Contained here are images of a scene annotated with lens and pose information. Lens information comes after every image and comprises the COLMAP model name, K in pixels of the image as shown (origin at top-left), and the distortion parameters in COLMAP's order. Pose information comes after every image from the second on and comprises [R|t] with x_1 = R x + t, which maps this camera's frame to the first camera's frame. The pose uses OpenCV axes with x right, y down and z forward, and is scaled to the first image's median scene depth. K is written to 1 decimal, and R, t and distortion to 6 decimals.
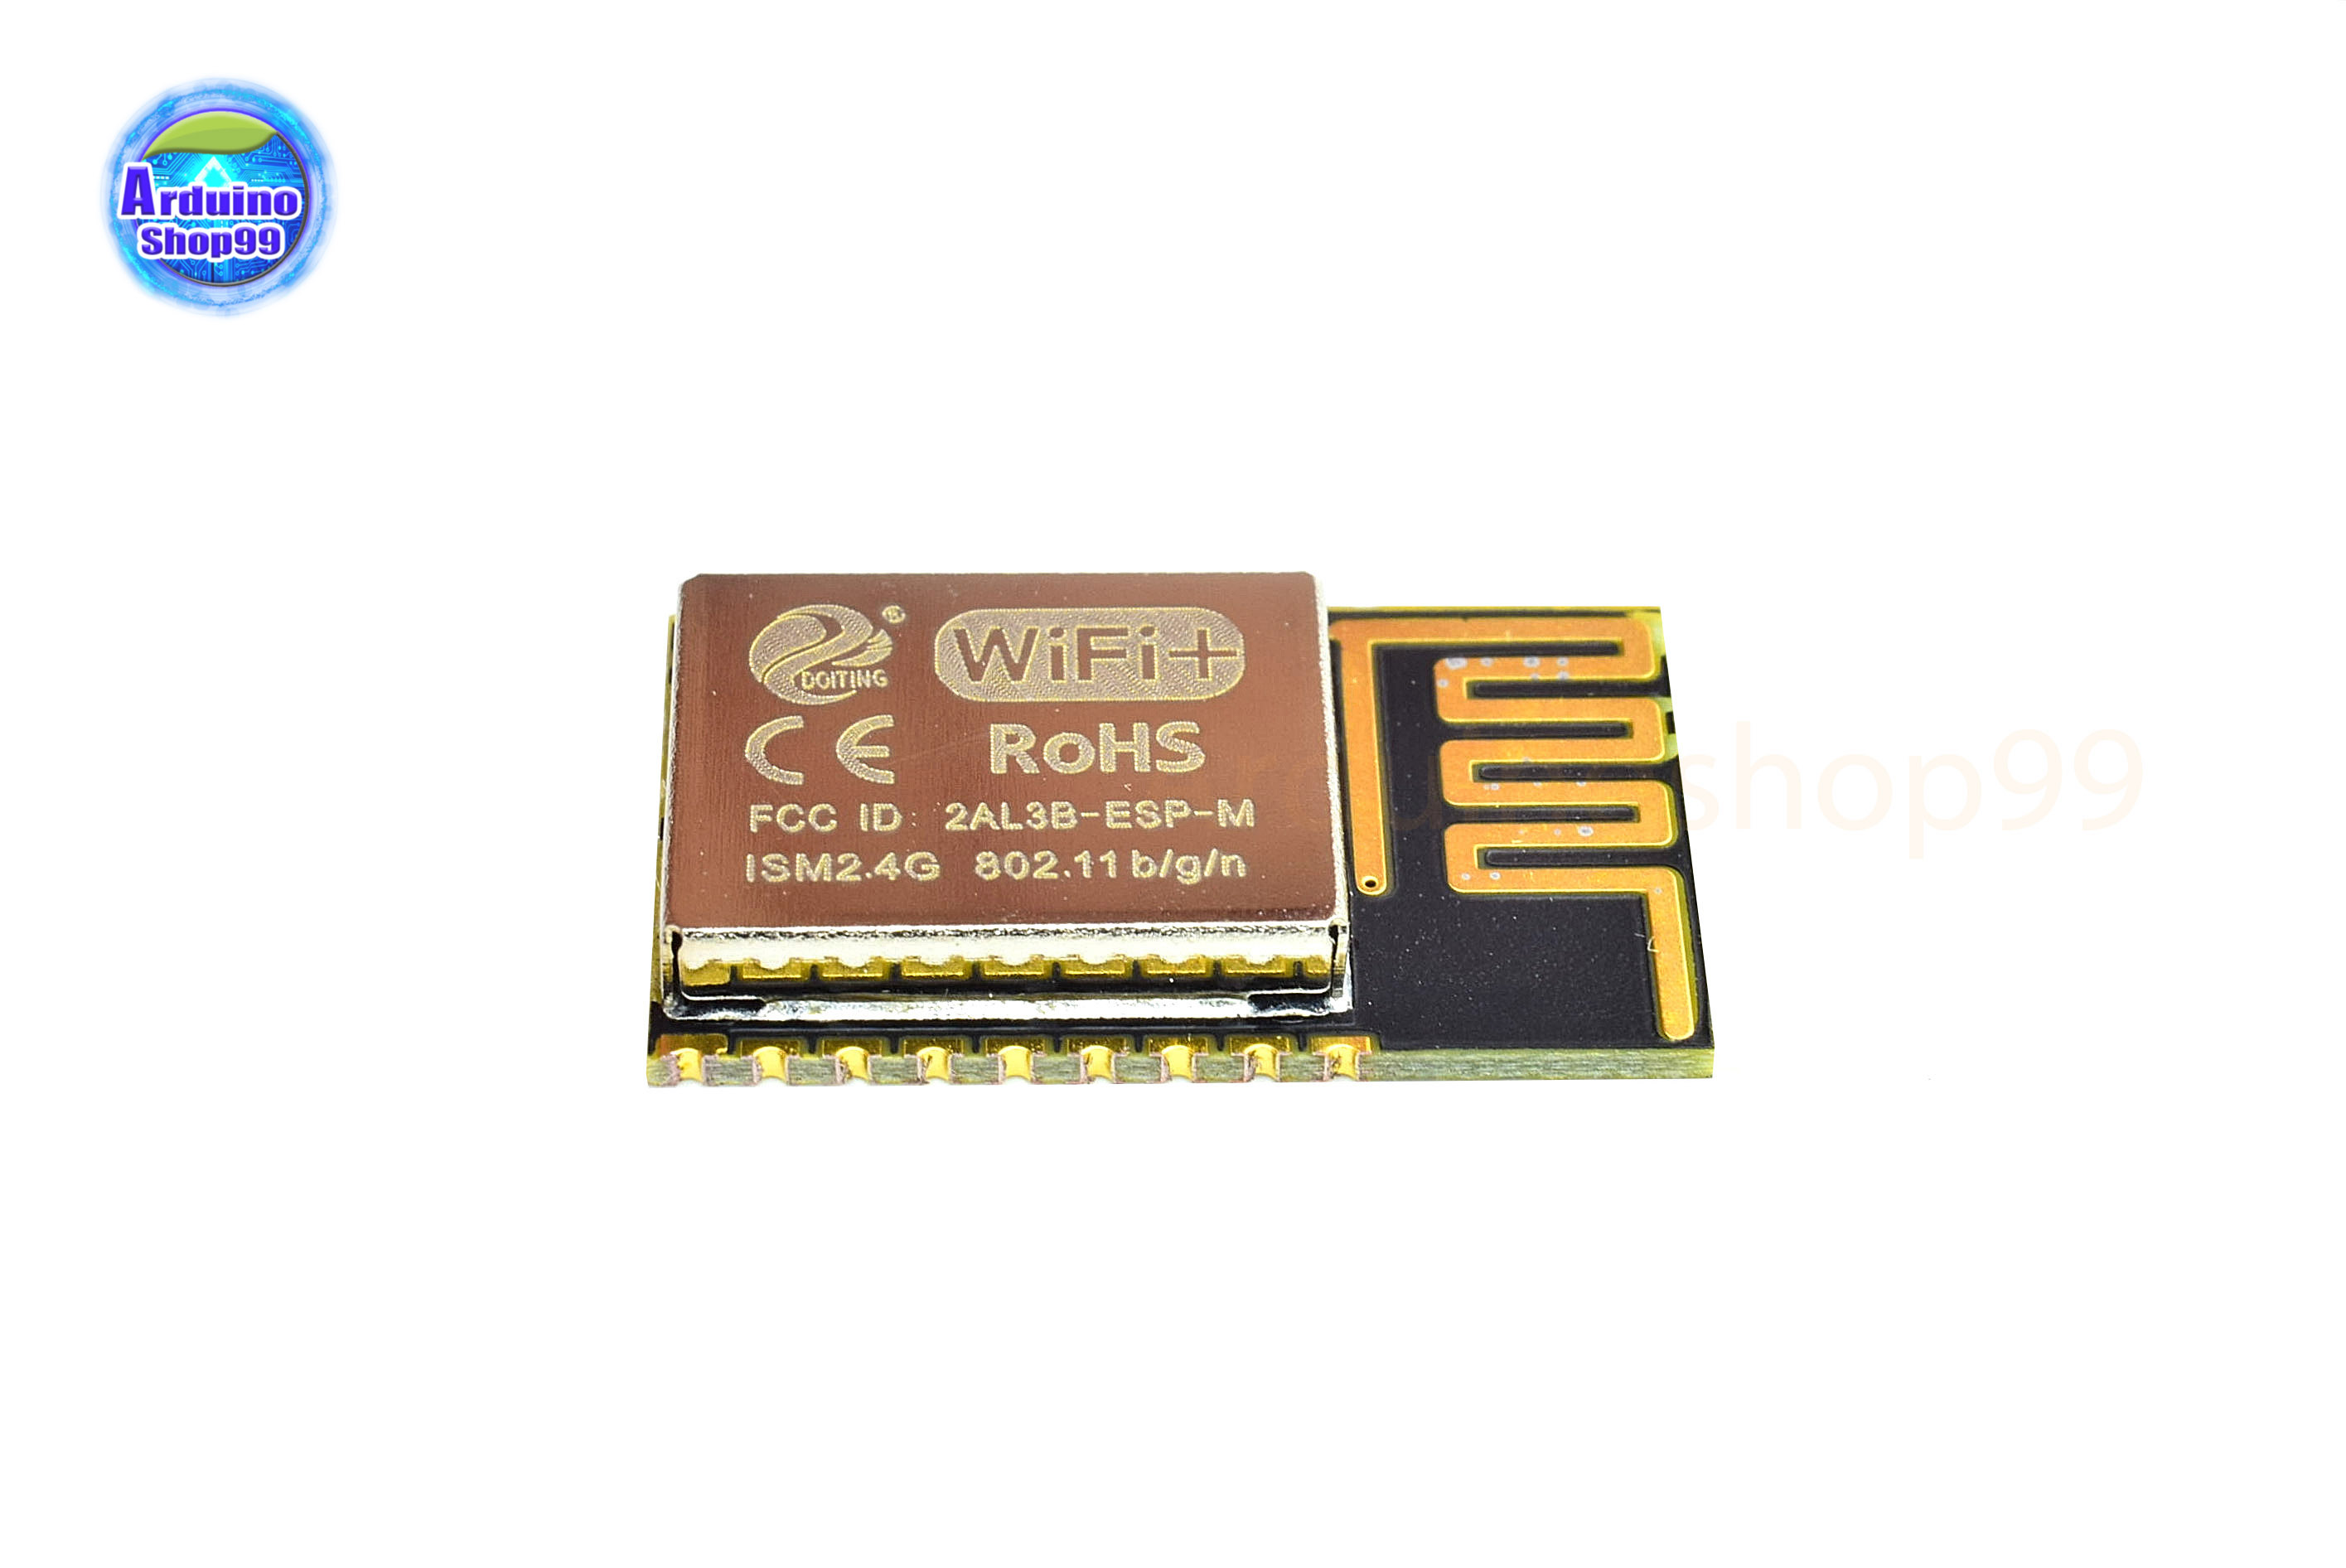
lens RADIAL K [[5560.2, 0, 1173.0], [0, 5560.2, 784.0], [0, 0, 1]] dist [-0.046928, -0.112184]
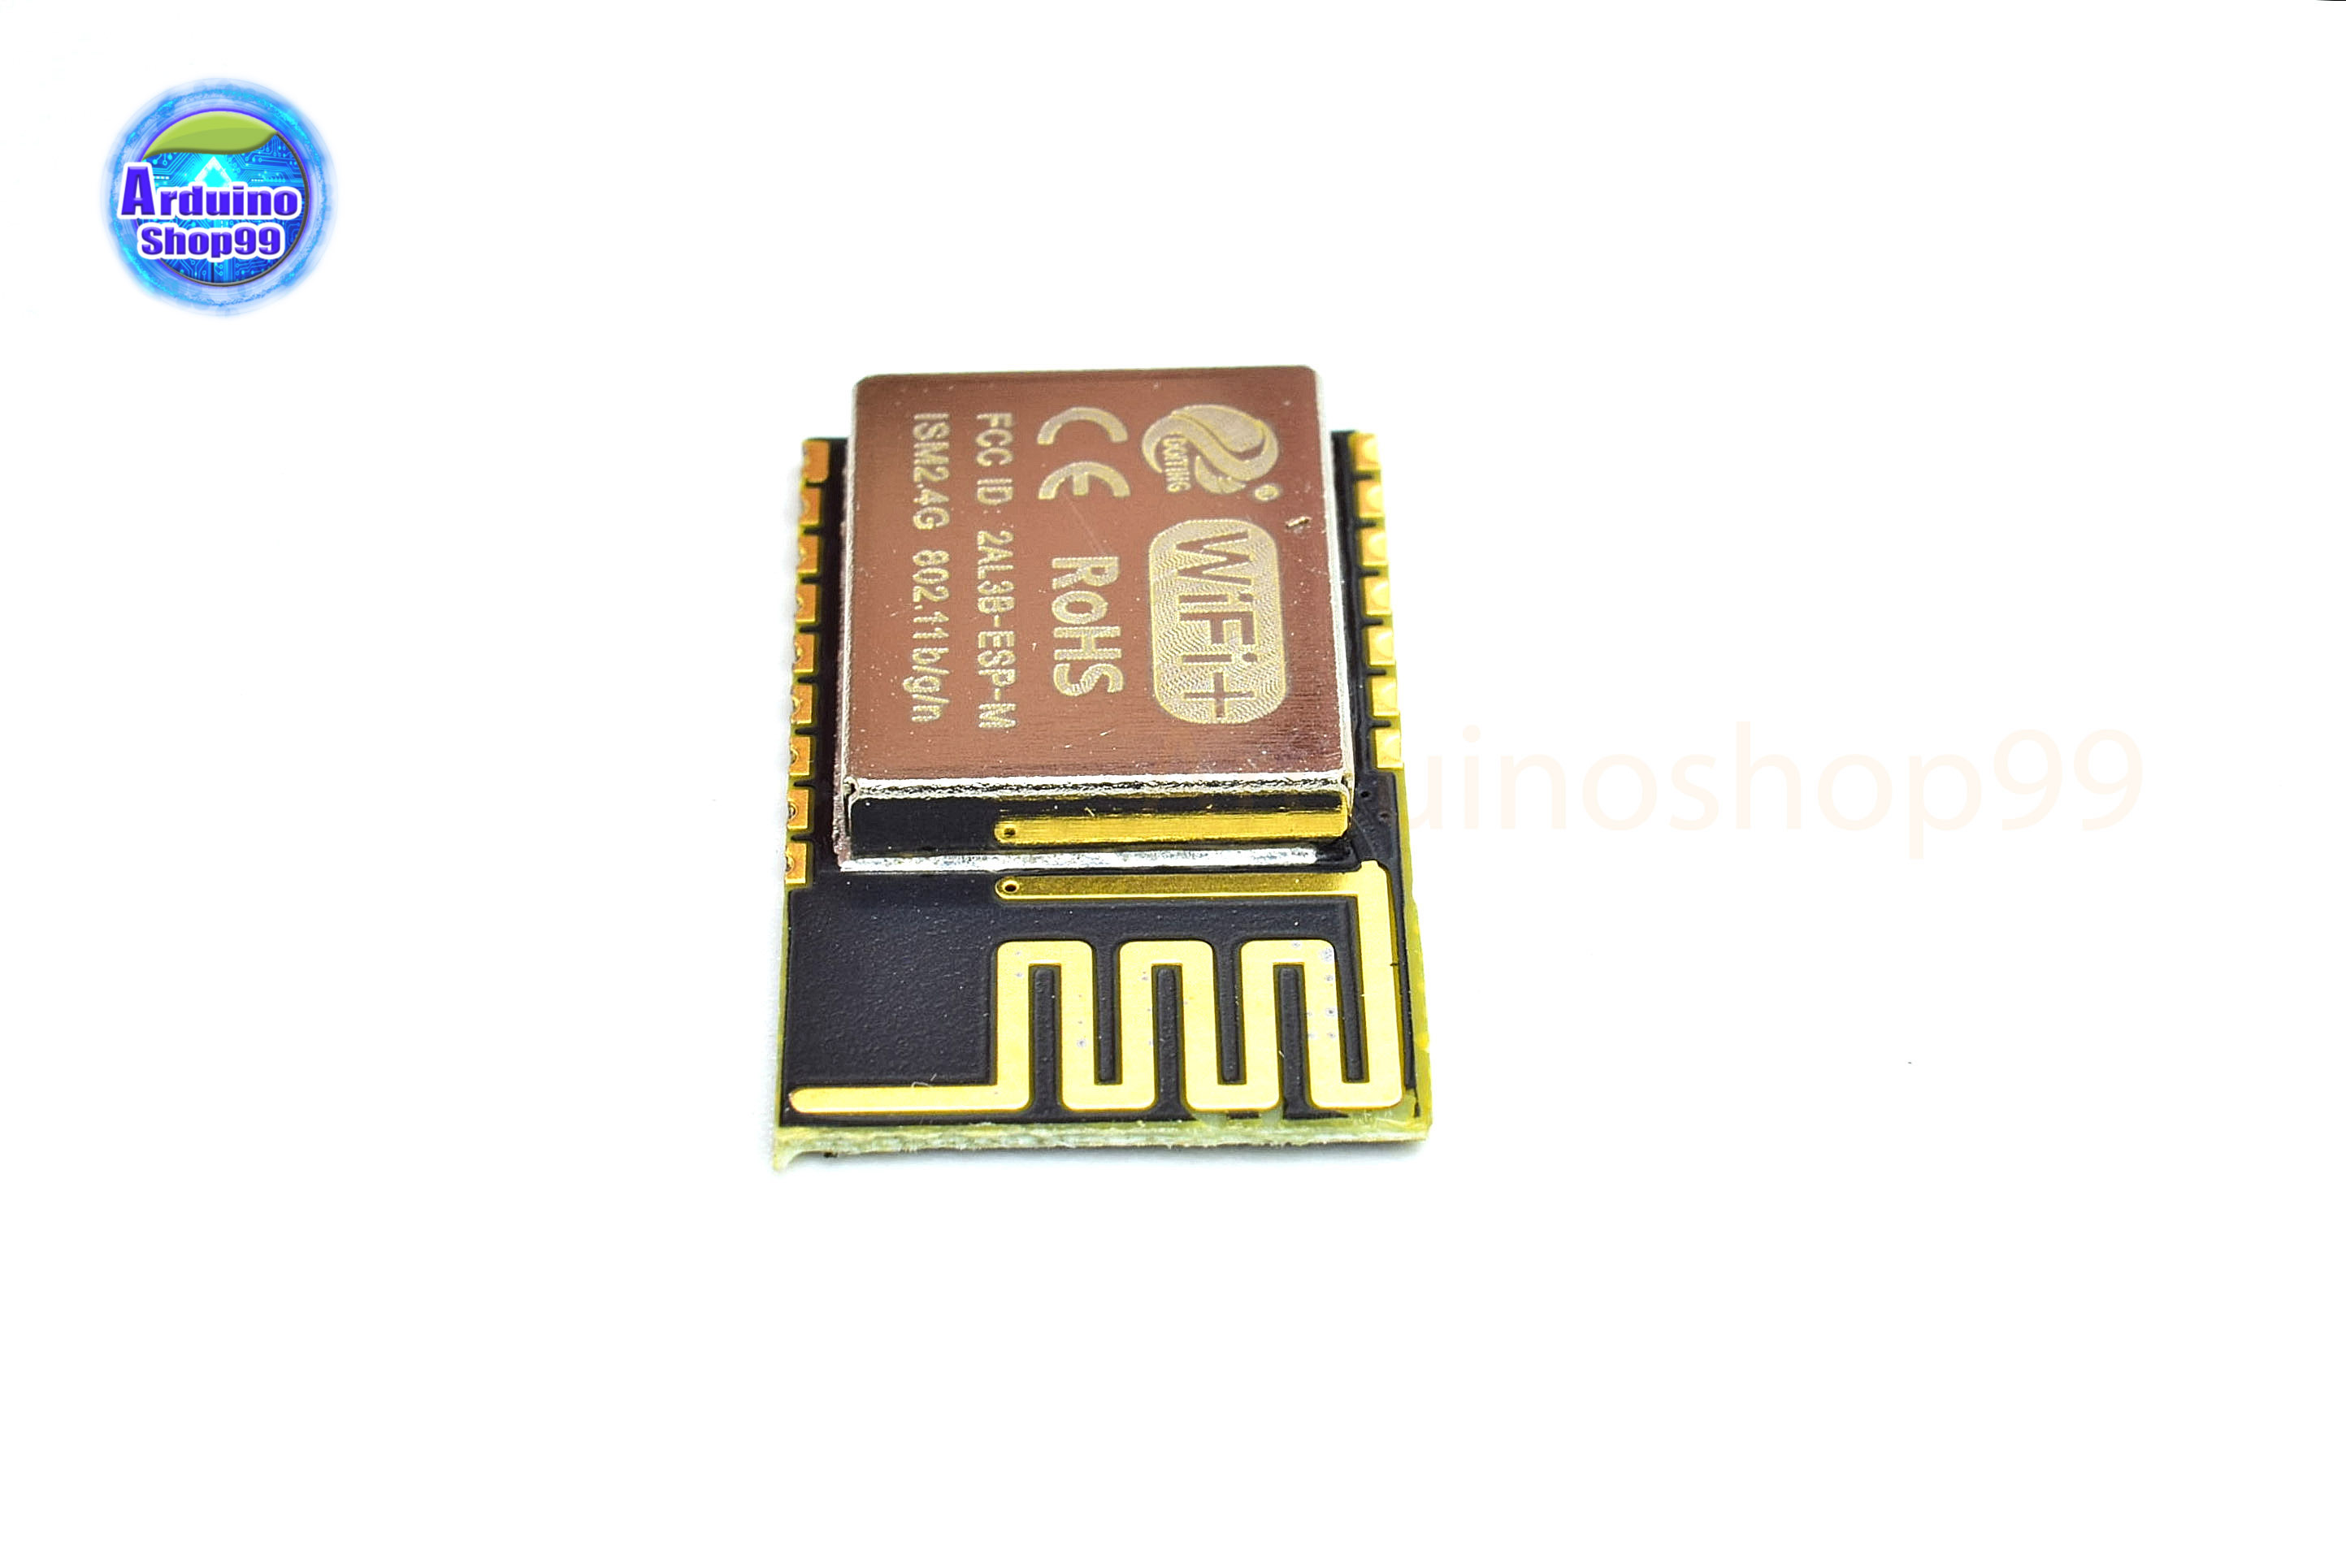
lens RADIAL K [[5559.3, 0, 1173.0], [0, 5559.3, 784.0], [0, 0, 1]] dist [-0.046928, -0.112184]
pose [[0.004194, 0.686319, -0.727288, 0.776369], [-0.708889, 0.515011, 0.481912, -0.512506], [0.705307, 0.513546, 0.488684, 0.523346]]
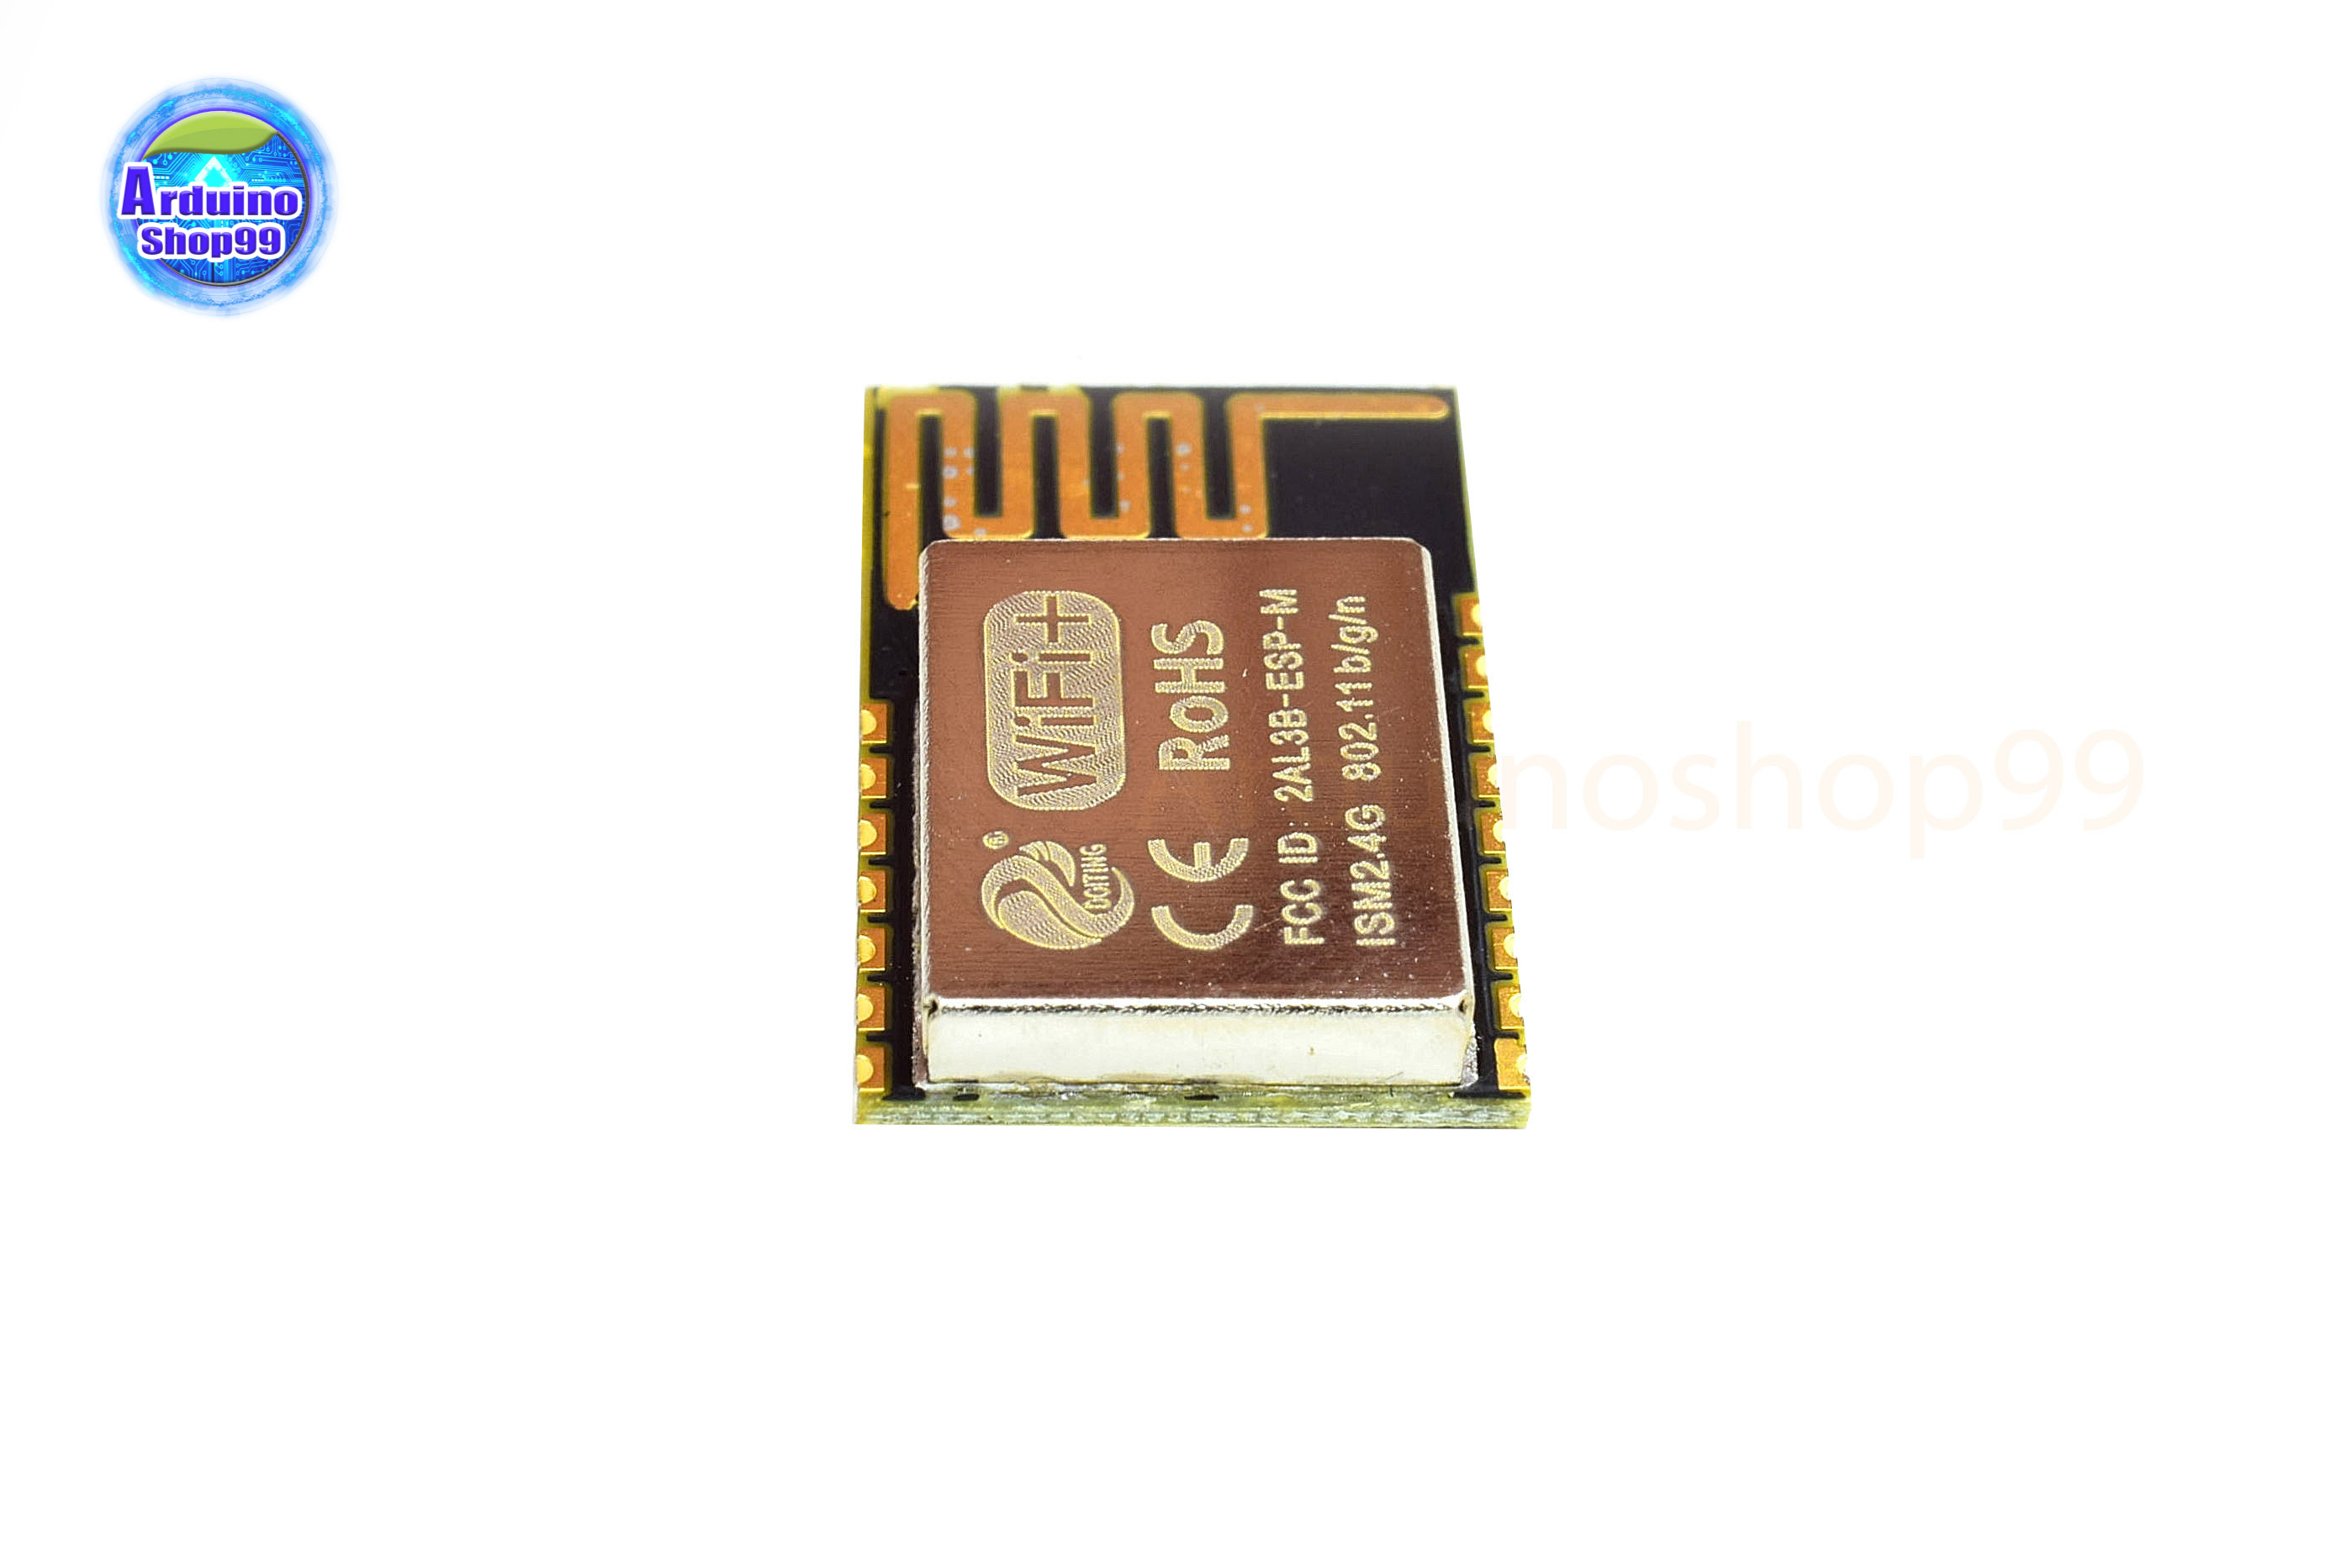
lens RADIAL K [[5561.7, 0, 1173.5], [0, 5561.7, 784.0], [0, 0, 1]] dist [-0.046928, -0.112184]
pose [[-0.011657, -0.708719, 0.705394, -0.734759], [0.680955, 0.510957, 0.524618, -0.528085], [-0.732233, 0.486457, 0.476650, 0.543980]]
